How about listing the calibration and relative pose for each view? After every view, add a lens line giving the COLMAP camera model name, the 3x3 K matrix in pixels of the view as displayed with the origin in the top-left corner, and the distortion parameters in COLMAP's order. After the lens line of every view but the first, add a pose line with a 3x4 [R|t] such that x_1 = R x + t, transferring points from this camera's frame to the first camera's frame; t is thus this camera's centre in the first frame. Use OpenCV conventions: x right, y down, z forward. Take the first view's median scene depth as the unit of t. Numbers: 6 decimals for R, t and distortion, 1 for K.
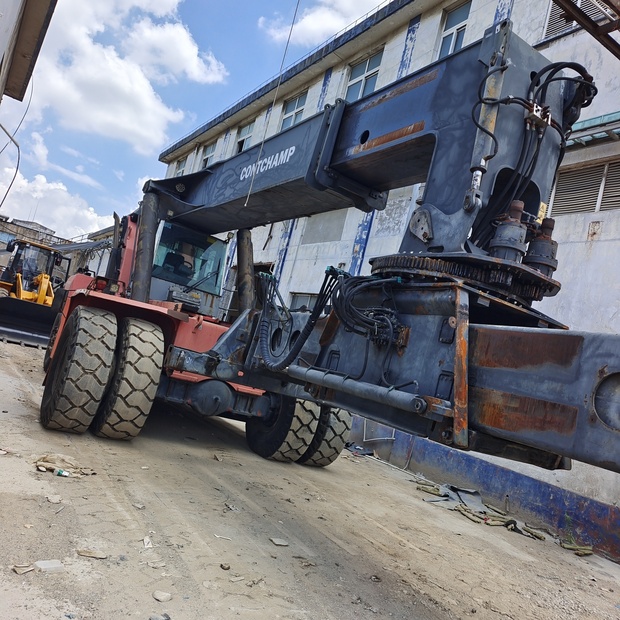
lens RADIAL K [[559.2, 0, 310.0], [0, 559.2, 310.0], [0, 0, 1]] dist [0.026265, 0.019530]
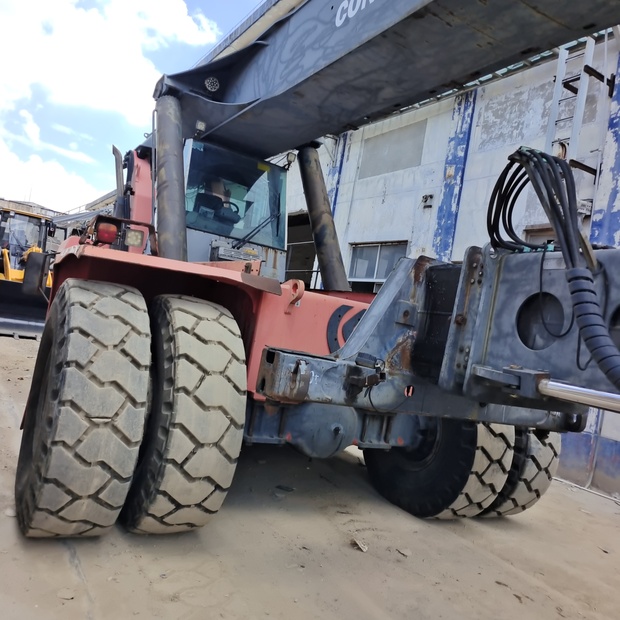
lens RADIAL K [[559.2, 0, 310.0], [0, 559.2, 310.0], [0, 0, 1]] dist [0.026265, 0.019530]
pose [[0.996592, -0.080807, -0.016574, -0.175294], [0.081791, 0.994090, 0.071380, 0.001227], [0.010708, -0.072492, 0.997312, 0.462816]]
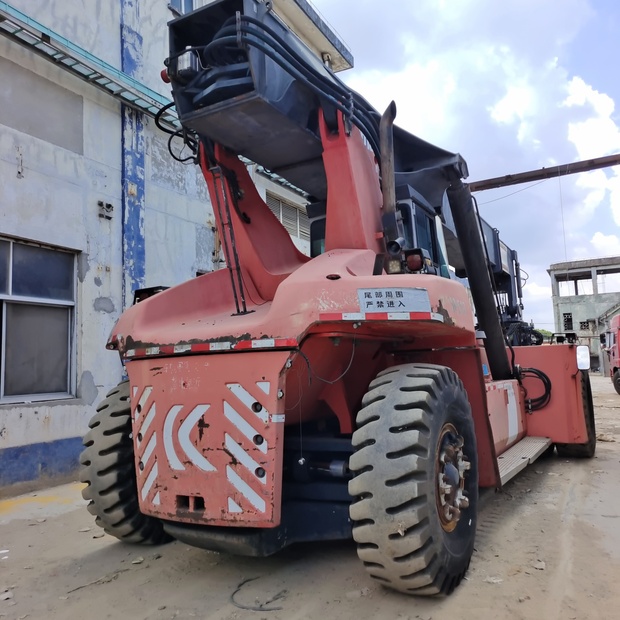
lens RADIAL K [[559.2, 0, 310.0], [0, 559.2, 310.0], [0, 0, 1]] dist [0.026265, 0.019530]
pose [[-0.482978, -0.130915, 0.865791, -1.088952], [-0.168941, 0.984115, 0.054564, -0.072885], [-0.859181, -0.119915, -0.497423, 2.000810]]
